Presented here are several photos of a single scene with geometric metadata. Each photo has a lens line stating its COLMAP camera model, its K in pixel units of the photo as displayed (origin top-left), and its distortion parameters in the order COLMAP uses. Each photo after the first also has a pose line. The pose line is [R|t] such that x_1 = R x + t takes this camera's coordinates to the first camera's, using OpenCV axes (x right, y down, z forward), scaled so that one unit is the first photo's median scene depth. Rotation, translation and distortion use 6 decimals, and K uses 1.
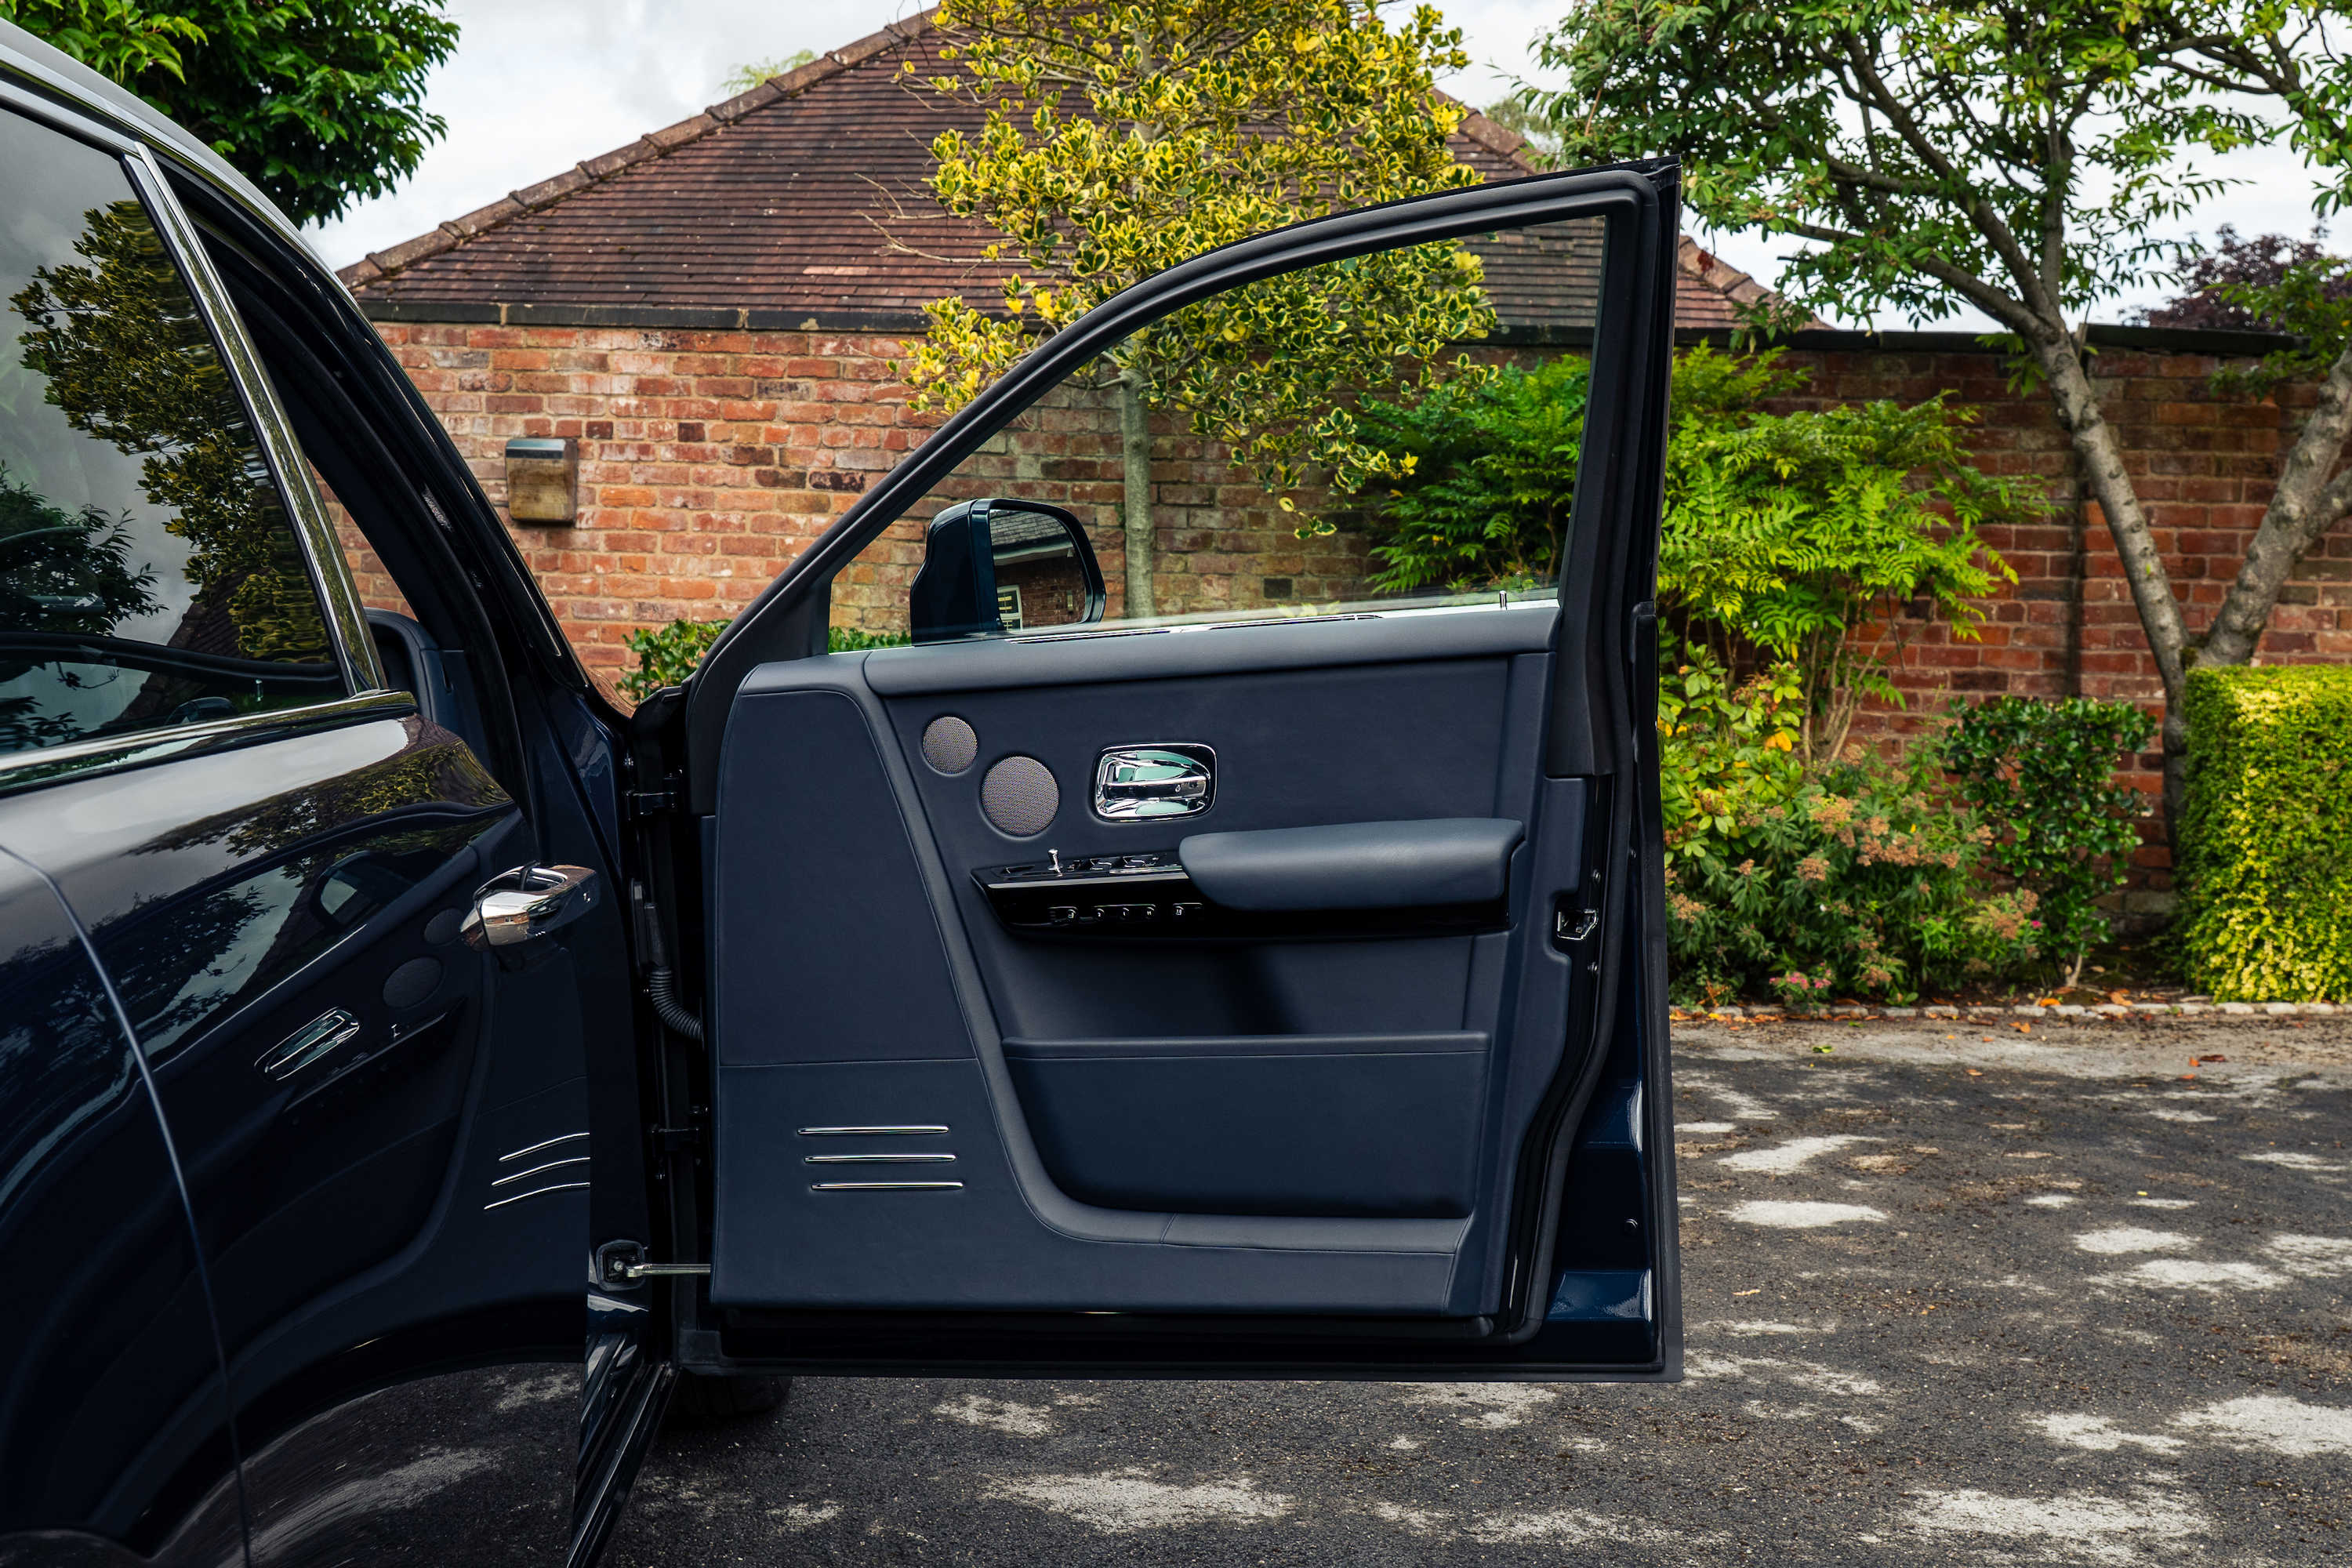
lens RADIAL K [[2884.3, 0, 1176.0], [0, 2884.3, 784.0], [0, 0, 1]] dist [-0.023247, -0.025832]
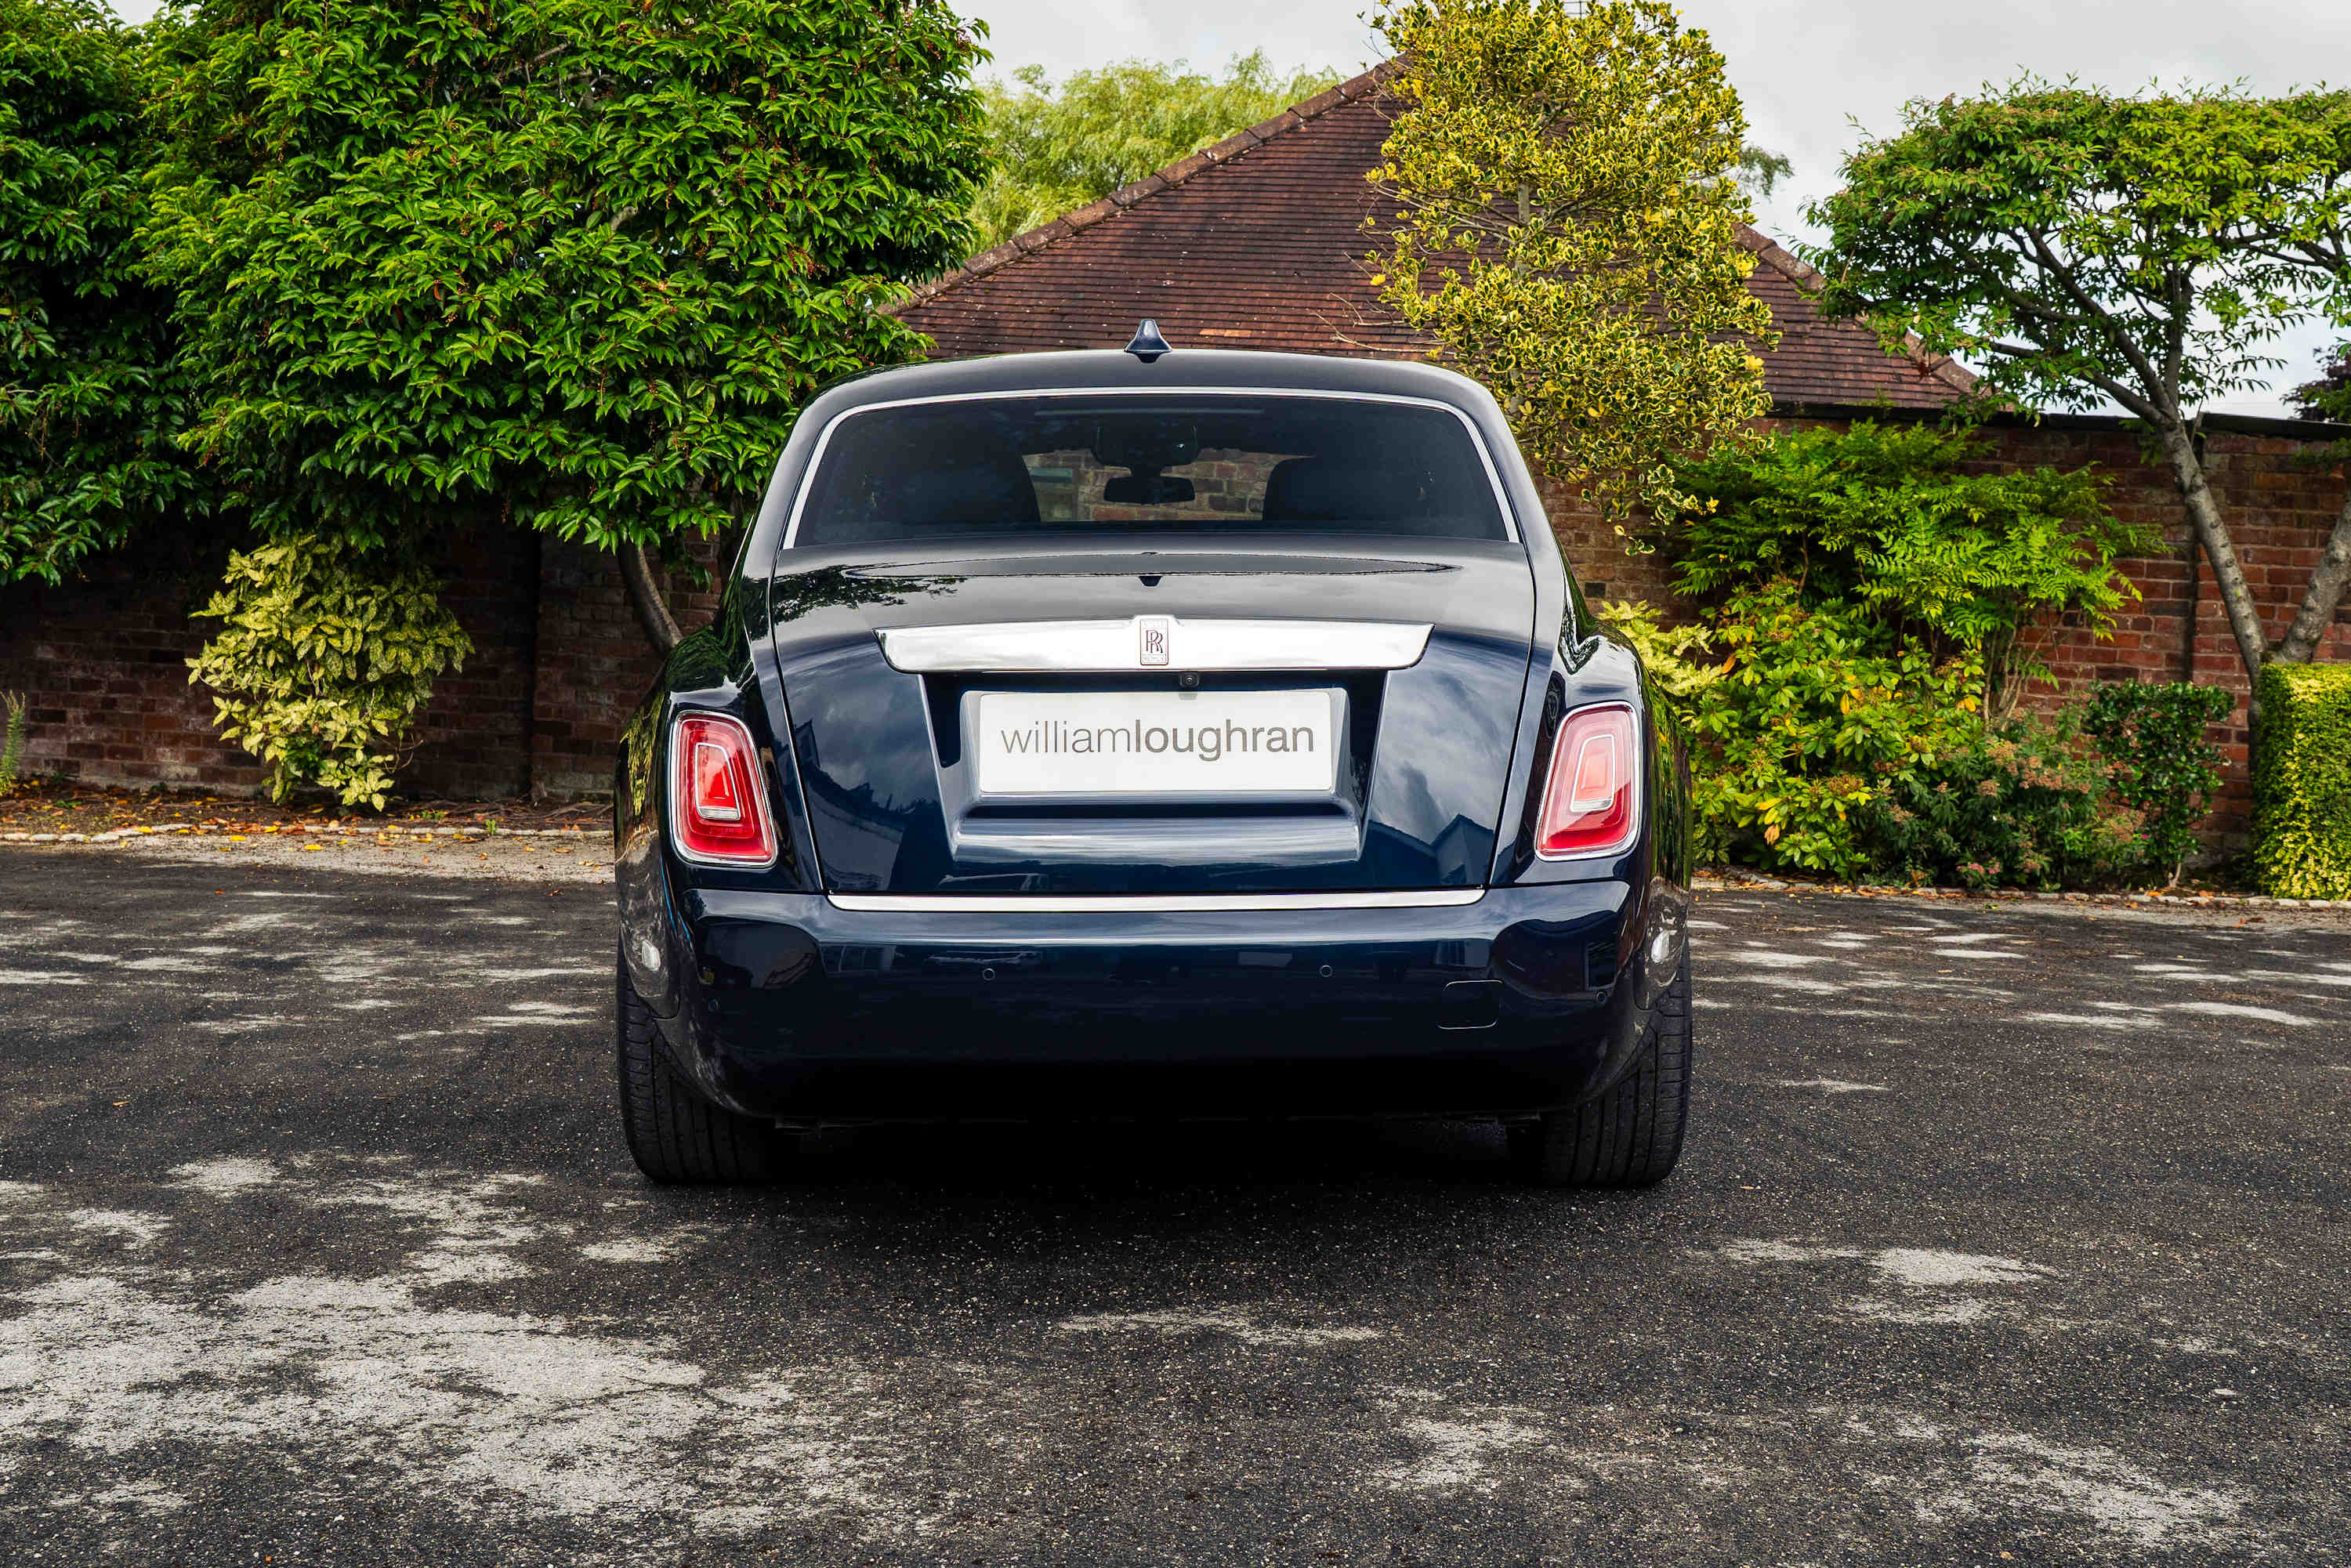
lens RADIAL K [[3074.8, 0, 1156.9], [0, 3074.8, 717.4], [0, 0, 1]] dist [-0.032405, 0.048959]
pose [[0.998245, 0.031160, -0.050354, -0.112895], [-0.032617, 0.999065, -0.028369, 0.046539], [0.049423, 0.029961, 0.998328, -0.529996]]
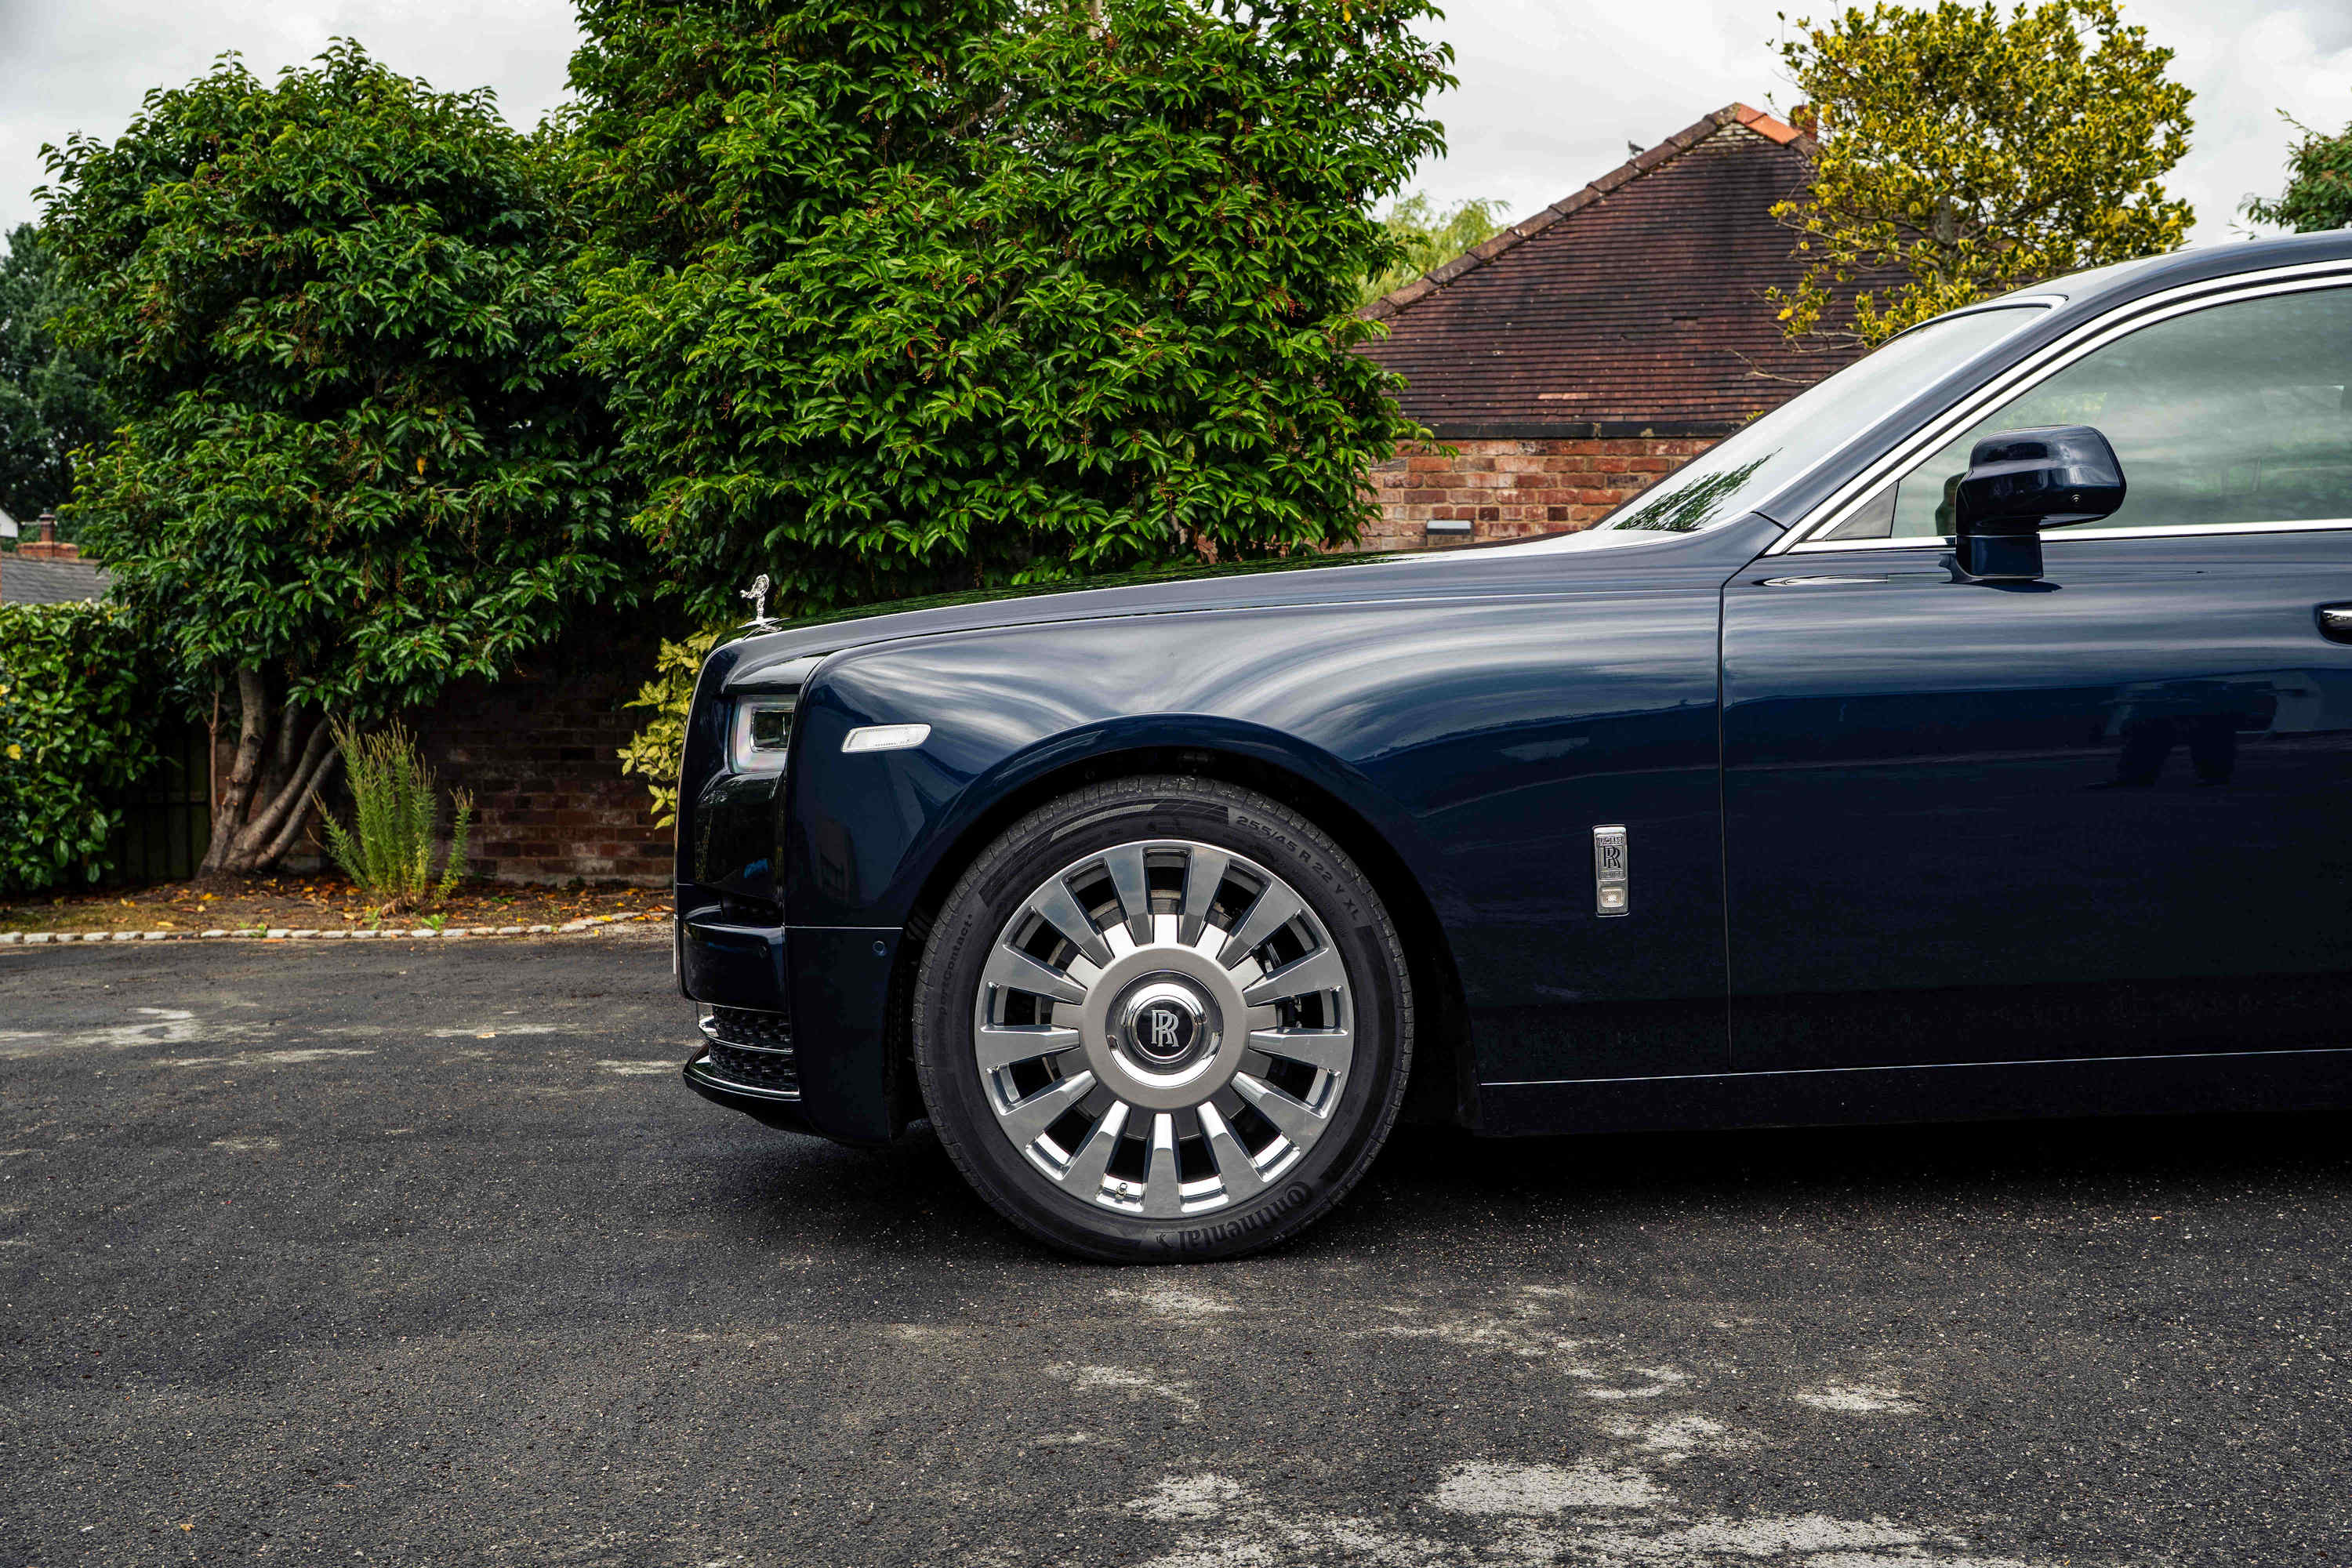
lens RADIAL K [[2684.1, 0, 1176.0], [0, 2684.1, 784.0], [0, 0, 1]] dist [0.038355, 0.047269]
pose [[0.996180, -0.016078, -0.085830, -0.289781], [0.012955, 0.999238, -0.036823, 0.061135], [0.086356, 0.035570, 0.995629, -0.339016]]
